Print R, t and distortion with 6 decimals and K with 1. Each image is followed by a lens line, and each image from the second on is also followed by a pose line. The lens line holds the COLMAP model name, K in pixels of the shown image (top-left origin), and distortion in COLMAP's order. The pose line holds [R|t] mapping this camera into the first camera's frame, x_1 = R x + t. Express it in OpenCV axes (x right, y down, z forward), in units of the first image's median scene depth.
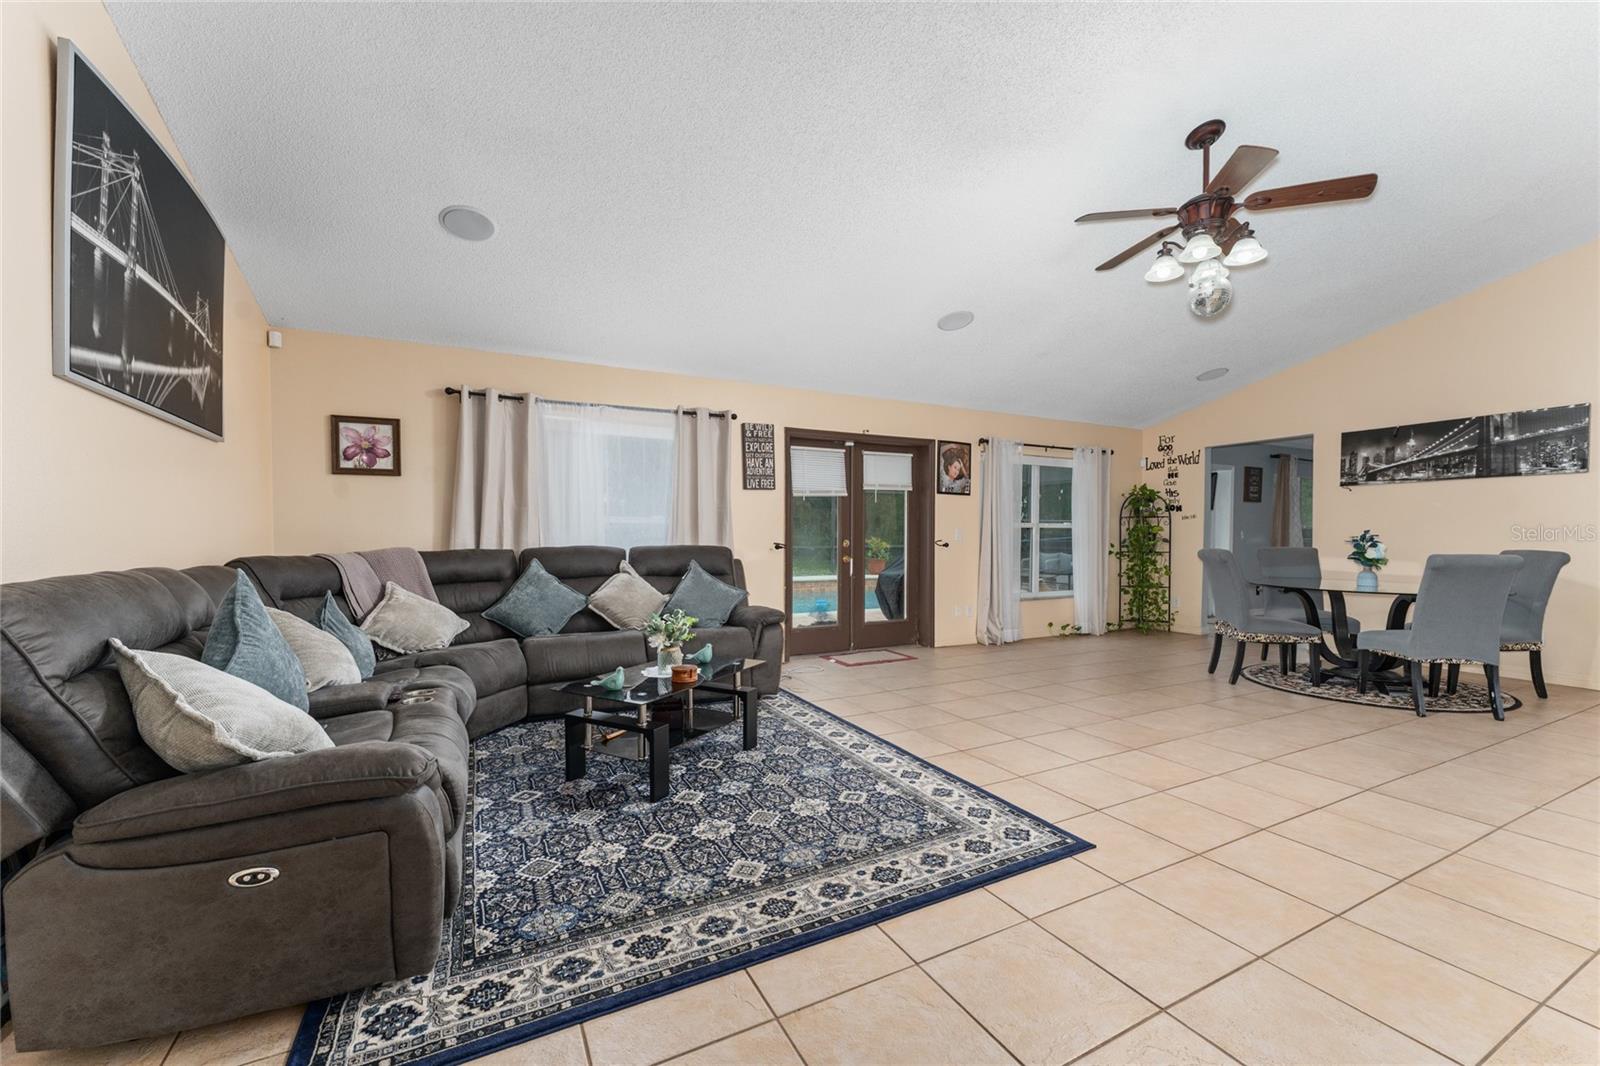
lens RADIAL K [[658.0, 0, 799.5], [0, 658.0, 535.0], [0, 0, 1]] dist [0.000666, 0.000103]
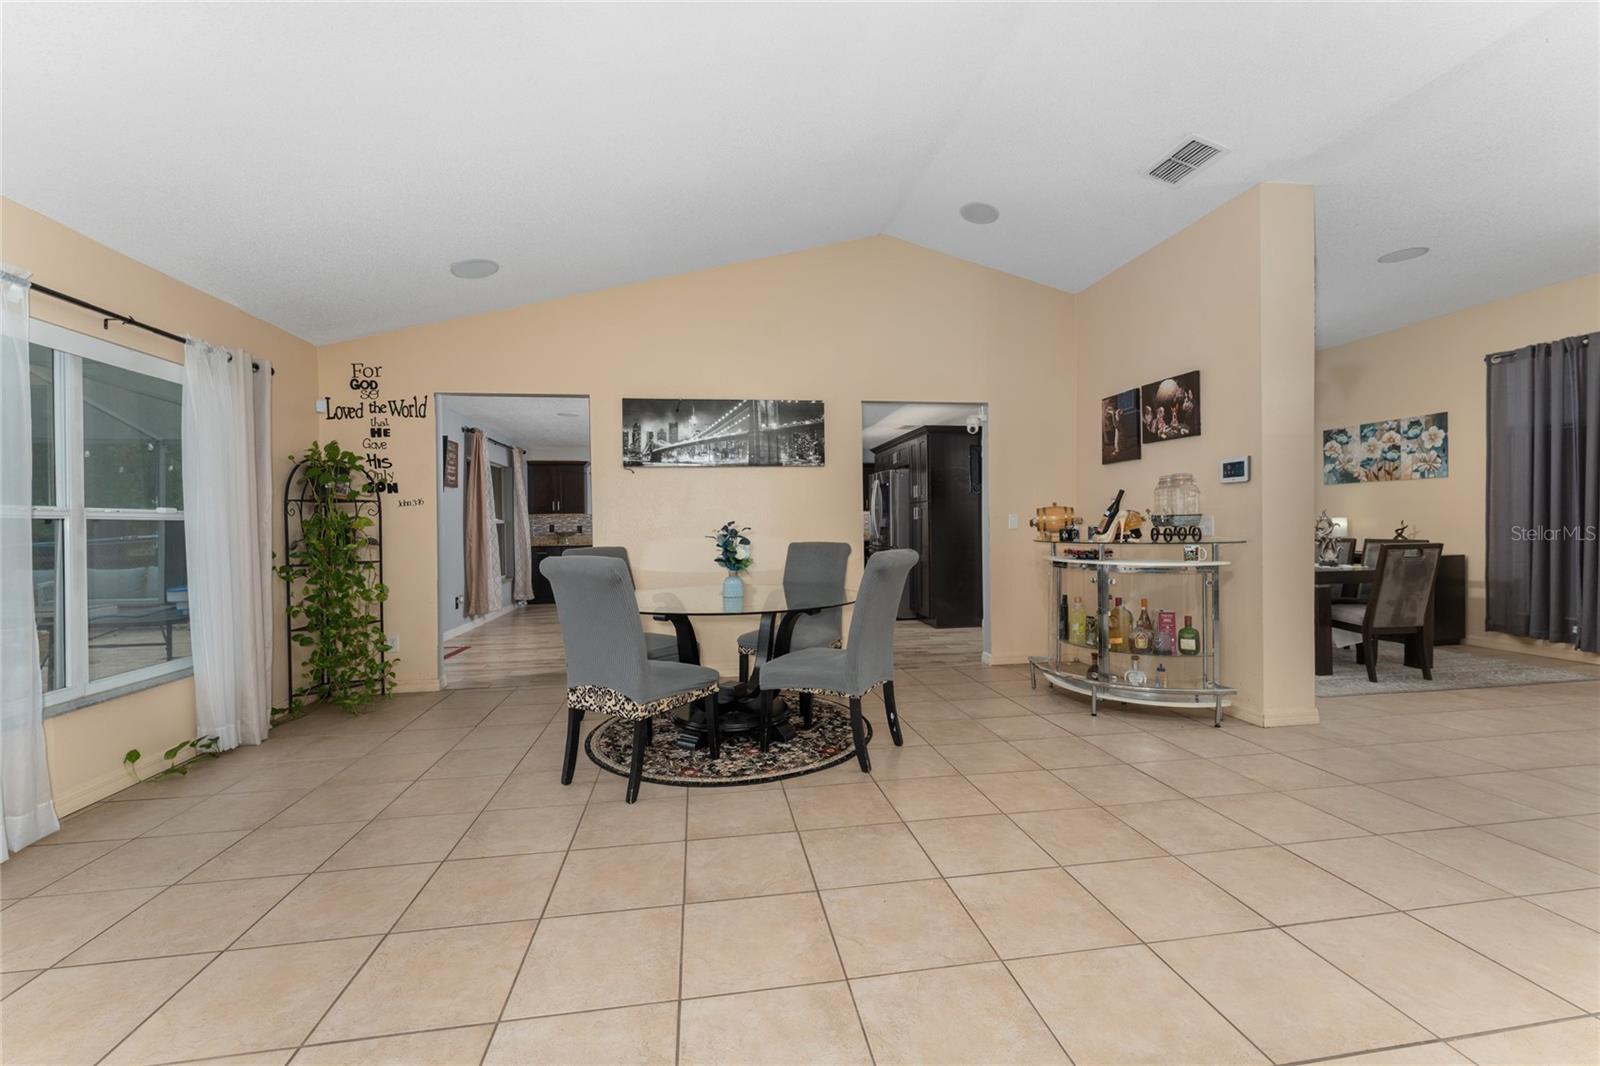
lens RADIAL K [[658.0, 0, 801.7], [0, 658.0, 536.8], [0, 0, 1]] dist [0.000666, 0.000103]
pose [[0.322984, -0.021164, 0.946168, 0.135543], [0.012934, 0.999755, 0.017948, -0.002115], [-0.946316, 0.006441, 0.323179, 0.488558]]
